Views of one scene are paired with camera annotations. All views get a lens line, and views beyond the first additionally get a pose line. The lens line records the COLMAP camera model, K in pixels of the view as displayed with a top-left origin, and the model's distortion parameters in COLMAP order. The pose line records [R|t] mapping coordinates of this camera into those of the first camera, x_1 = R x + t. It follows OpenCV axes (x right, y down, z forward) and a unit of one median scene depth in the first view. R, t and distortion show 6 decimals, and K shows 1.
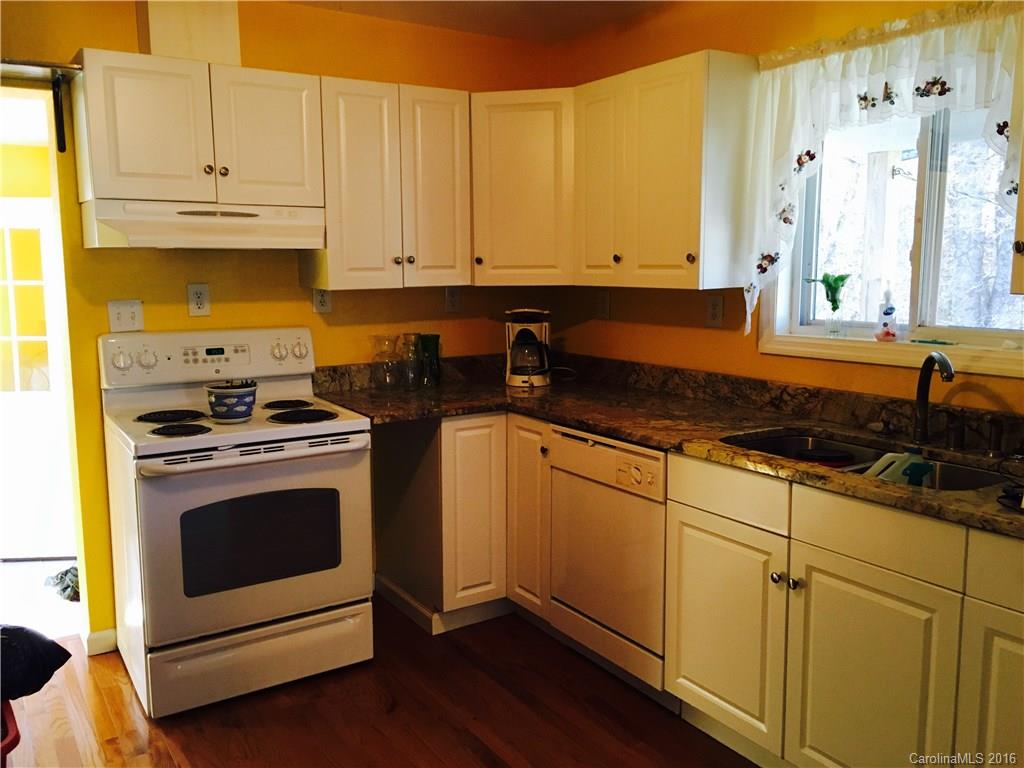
lens RADIAL K [[862.7, 0, 511.7], [0, 862.7, 383.5], [0, 0, 1]] dist [-0.001605, -0.013672]
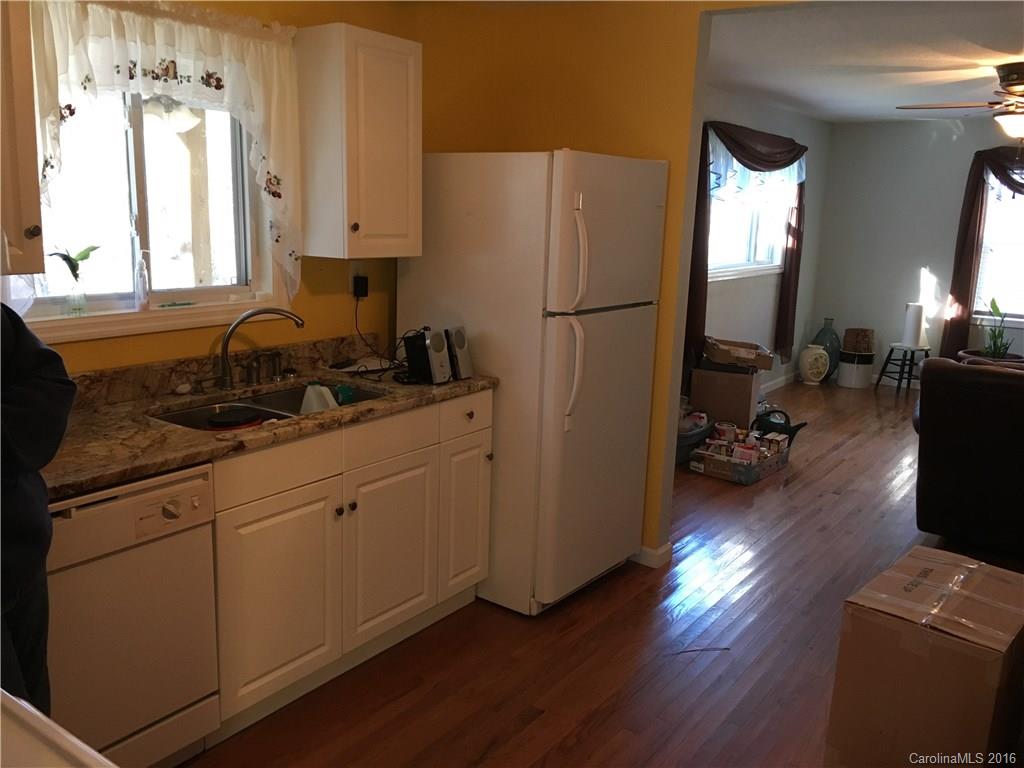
lens RADIAL K [[862.7, 0, 511.6], [0, 862.7, 383.6], [0, 0, 1]] dist [-0.001605, -0.013672]
pose [[-0.377437, -0.187678, 0.906818, -0.690163], [0.098471, 0.965561, 0.240821, -0.171374], [-0.920785, 0.180190, -0.345957, 0.985879]]
